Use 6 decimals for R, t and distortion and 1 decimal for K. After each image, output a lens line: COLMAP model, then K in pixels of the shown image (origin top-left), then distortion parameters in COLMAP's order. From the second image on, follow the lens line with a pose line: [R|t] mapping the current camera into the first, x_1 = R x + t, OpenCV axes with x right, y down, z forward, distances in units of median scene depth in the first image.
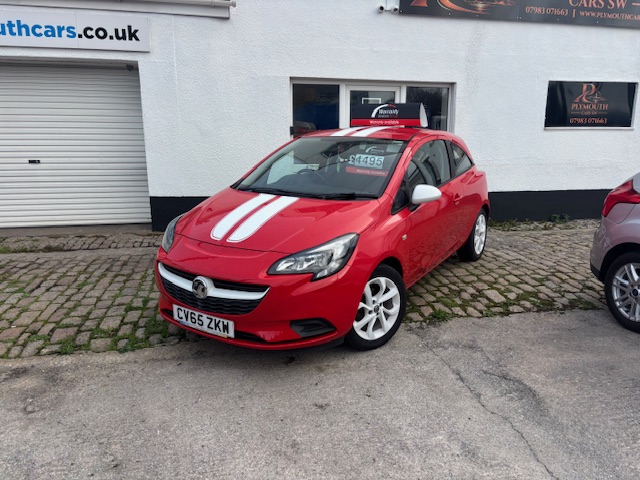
lens RADIAL K [[483.6, 0, 324.1], [0, 483.6, 247.9], [0, 0, 1]] dist [0.036611, -0.037994]
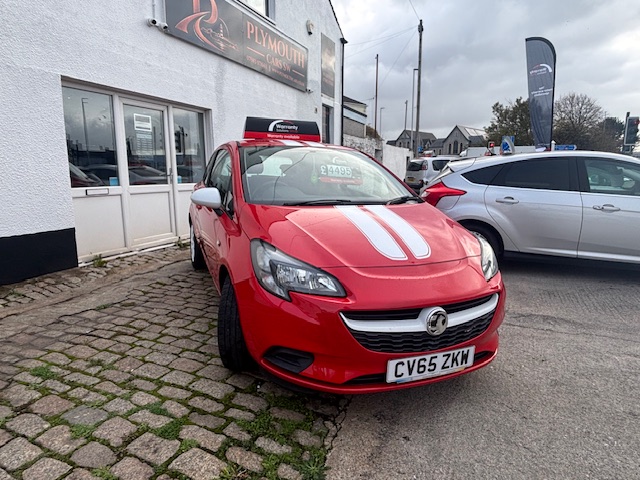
lens RADIAL K [[396.0, 0, 320.0], [0, 396.0, 240.0], [0, 0, 1]] dist [0.018996, -0.026202]
pose [[0.577116, -0.143167, 0.804015, -0.660825], [0.183379, 0.982090, 0.043248, -0.083300], [-0.795807, 0.122480, 0.593034, 0.583280]]
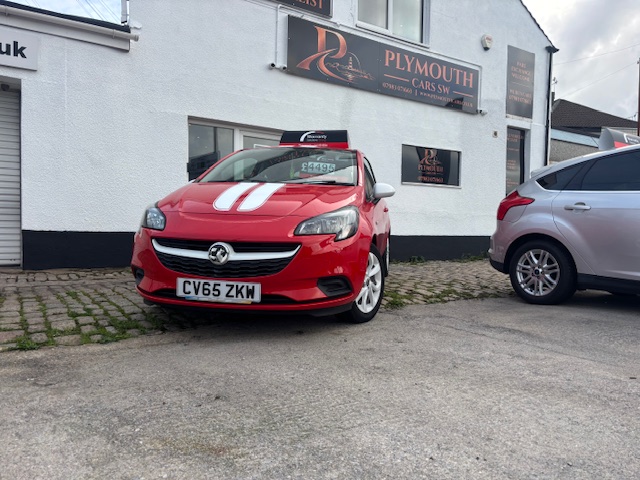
lens RADIAL K [[483.6, 0, 324.1], [0, 483.6, 247.9], [0, 0, 1]] dist [0.036611, -0.037994]
pose [[0.929477, -0.004927, 0.368846, -0.320461], [0.070855, 0.983676, -0.165412, 0.188311], [-0.362010, 0.179881, 0.914654, 0.036814]]
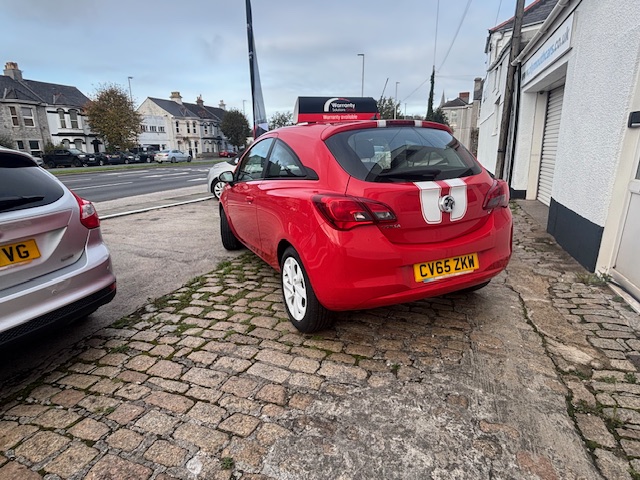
lens RADIAL K [[348.8, 0, 320.0], [0, 348.8, 240.0], [0, 0, 1]] dist [-0.004586, 0.002030]
pose [[-0.537276, 0.219247, -0.814411, 0.911094], [-0.182829, 0.912384, 0.366237, -0.353979], [0.823352, 0.345669, -0.450117, 1.683987]]
